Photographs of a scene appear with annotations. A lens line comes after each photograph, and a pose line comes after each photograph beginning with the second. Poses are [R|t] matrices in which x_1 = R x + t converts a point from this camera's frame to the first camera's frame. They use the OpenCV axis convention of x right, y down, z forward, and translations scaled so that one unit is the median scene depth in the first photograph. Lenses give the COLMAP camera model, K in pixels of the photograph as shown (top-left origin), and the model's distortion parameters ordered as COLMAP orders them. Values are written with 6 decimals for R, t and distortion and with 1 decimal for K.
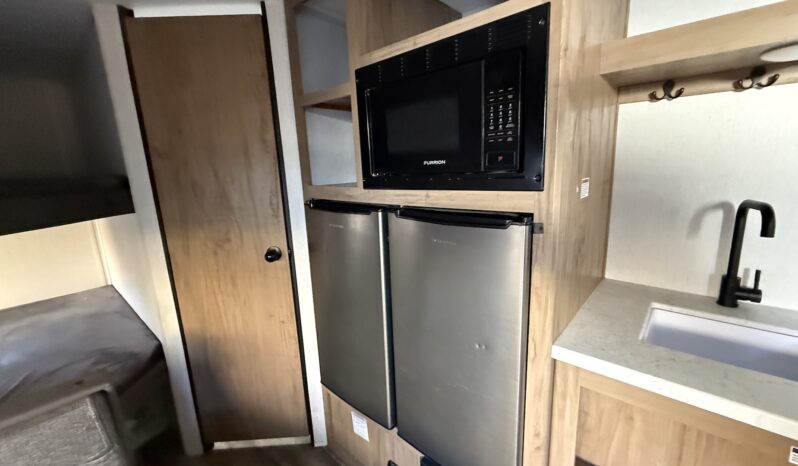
lens RADIAL K [[330.9, 0, 398.9], [0, 330.9, 231.8], [0, 0, 1]] dist [-0.002277, 0.000234]
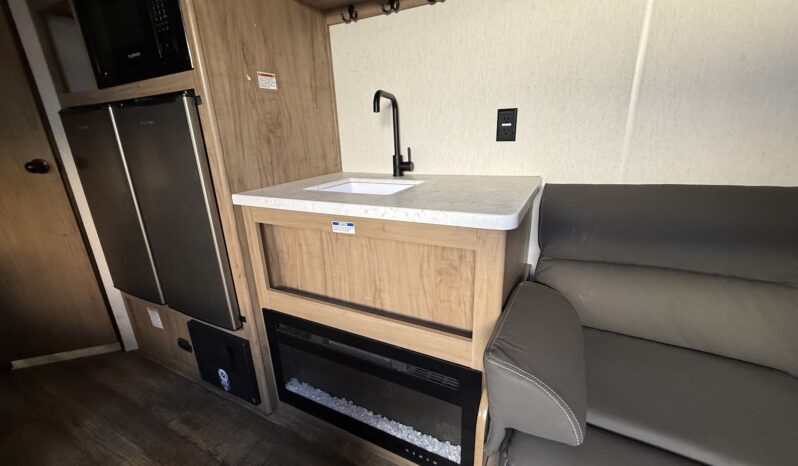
lens RADIAL K [[330.9, 0, 398.9], [0, 330.9, 231.8], [0, 0, 1]] dist [-0.002277, 0.000234]
pose [[0.968739, -0.069426, 0.238170, 0.626049], [0.046488, 0.993839, 0.100613, 0.308583], [-0.243688, -0.086396, 0.965998, -0.384659]]
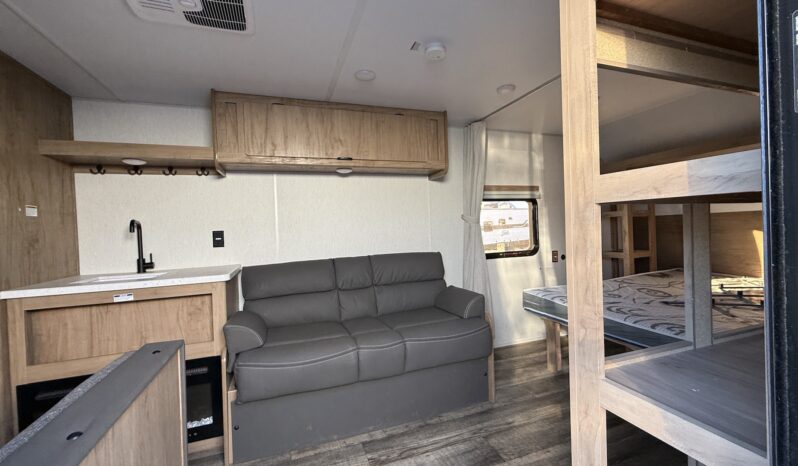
lens RADIAL K [[330.9, 0, 398.9], [0, 330.9, 231.8], [0, 0, 1]] dist [-0.002277, 0.000234]
pose [[0.477229, 0.013995, 0.878668, -0.062488], [0.189549, 0.974697, -0.118474, 0.511212], [-0.858093, 0.223090, 0.462501, -1.376087]]
